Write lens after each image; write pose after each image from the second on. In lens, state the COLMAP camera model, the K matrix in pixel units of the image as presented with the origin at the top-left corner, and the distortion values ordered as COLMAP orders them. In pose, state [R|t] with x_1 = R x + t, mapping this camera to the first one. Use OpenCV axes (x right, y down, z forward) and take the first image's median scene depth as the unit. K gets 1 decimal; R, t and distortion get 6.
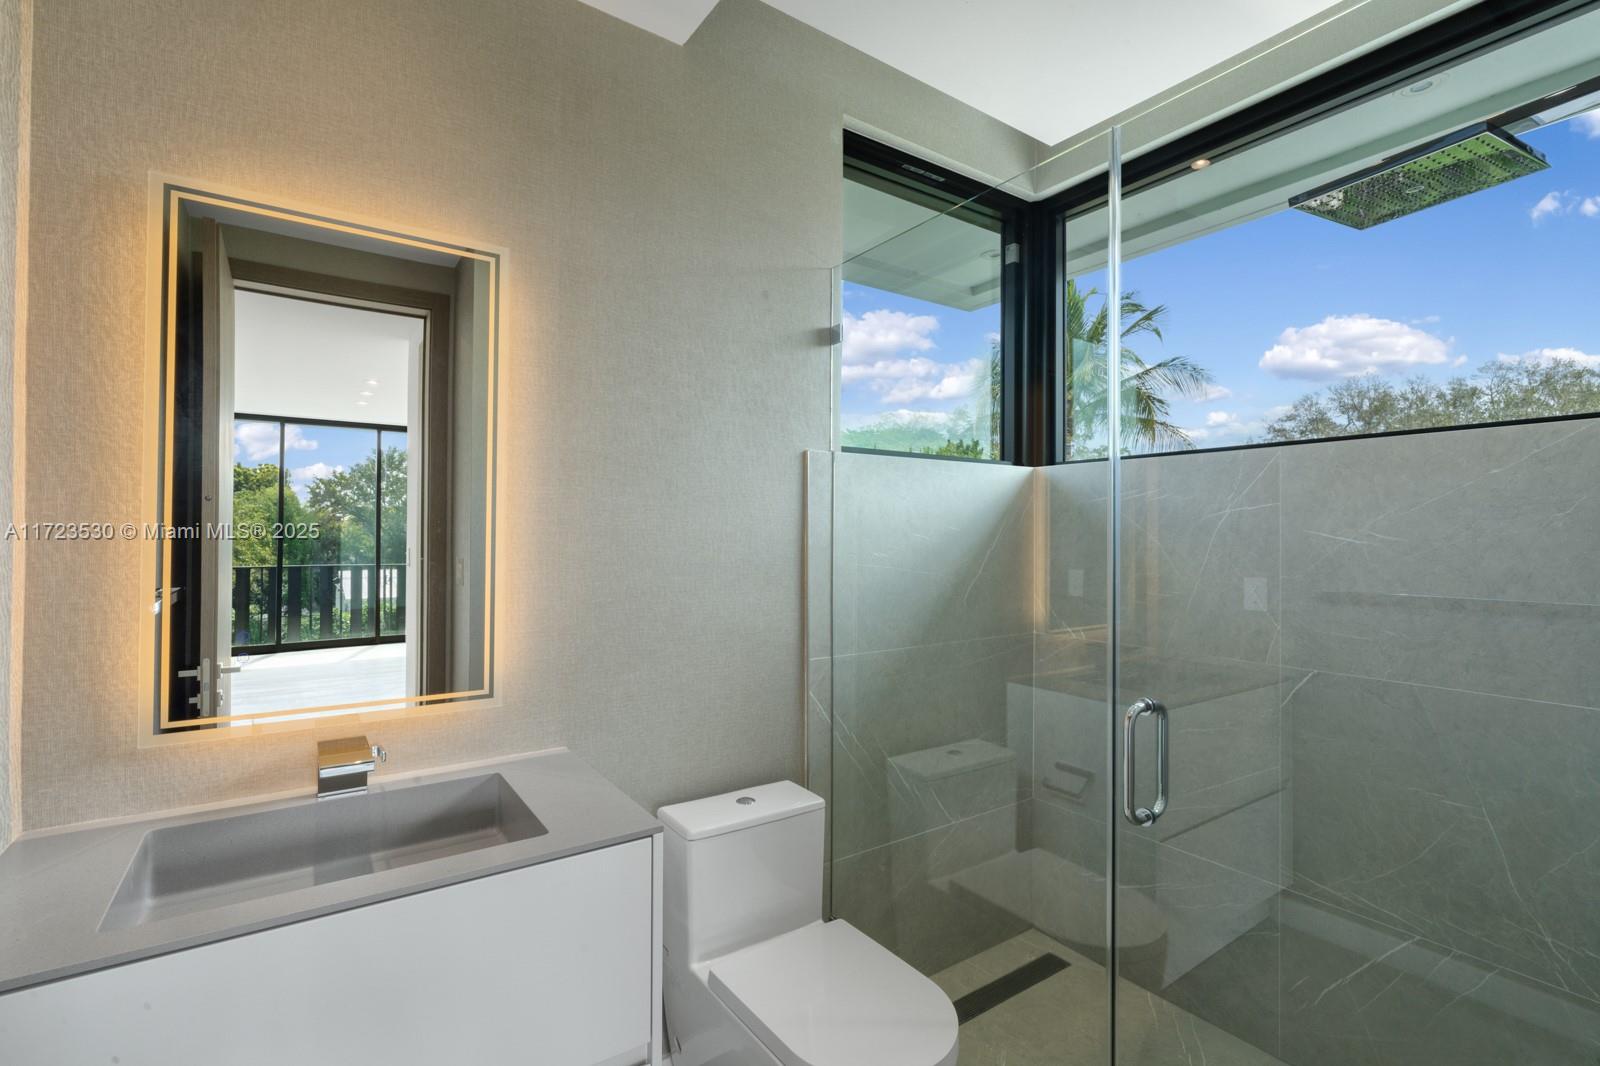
lens RADIAL K [[718.1, 0, 789.4], [0, 718.1, 529.6], [0, 0, 1]] dist [-0.006604, 0.000896]
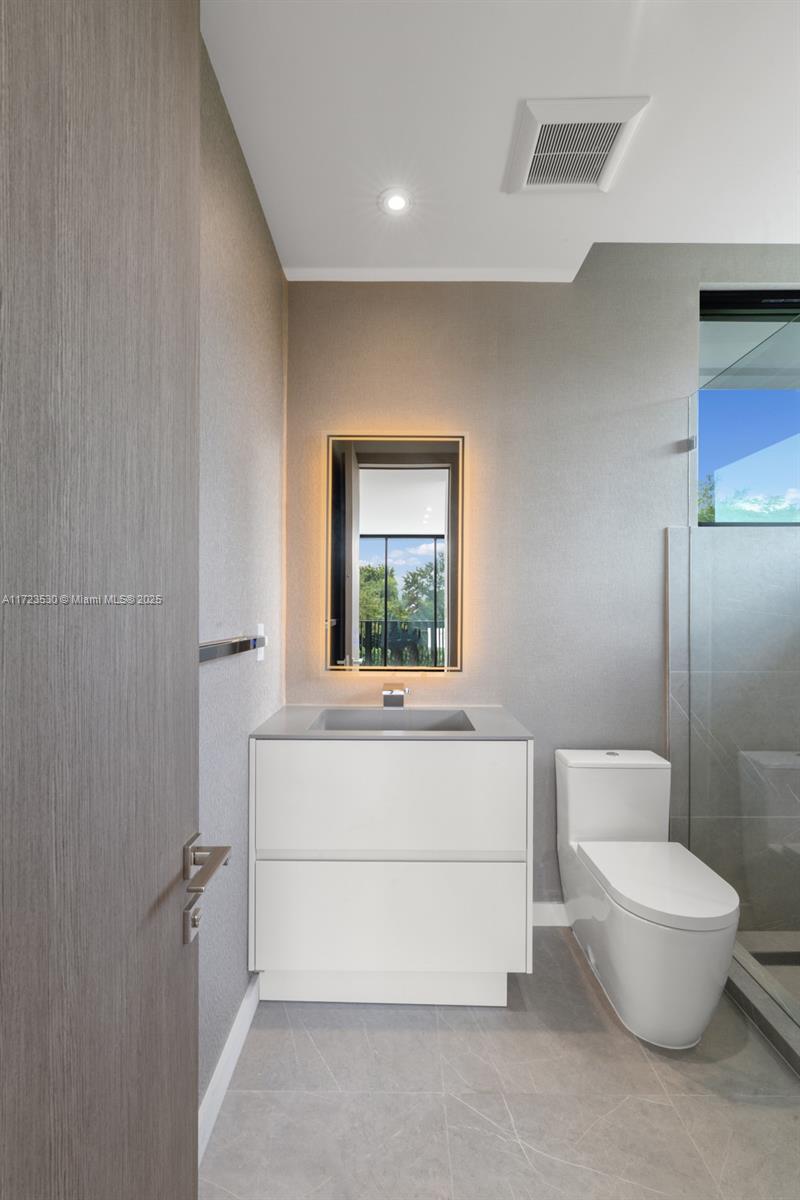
lens RADIAL K [[538.6, 0, 406.0], [0, 538.6, 604.8], [0, 0, 1]] dist [-0.006604, 0.000896]
pose [[0.831291, -0.004851, -0.555816, 0.190424], [0.005513, 0.999985, -0.000483, 0.044095], [0.555810, -0.002663, 0.831305, -0.195134]]
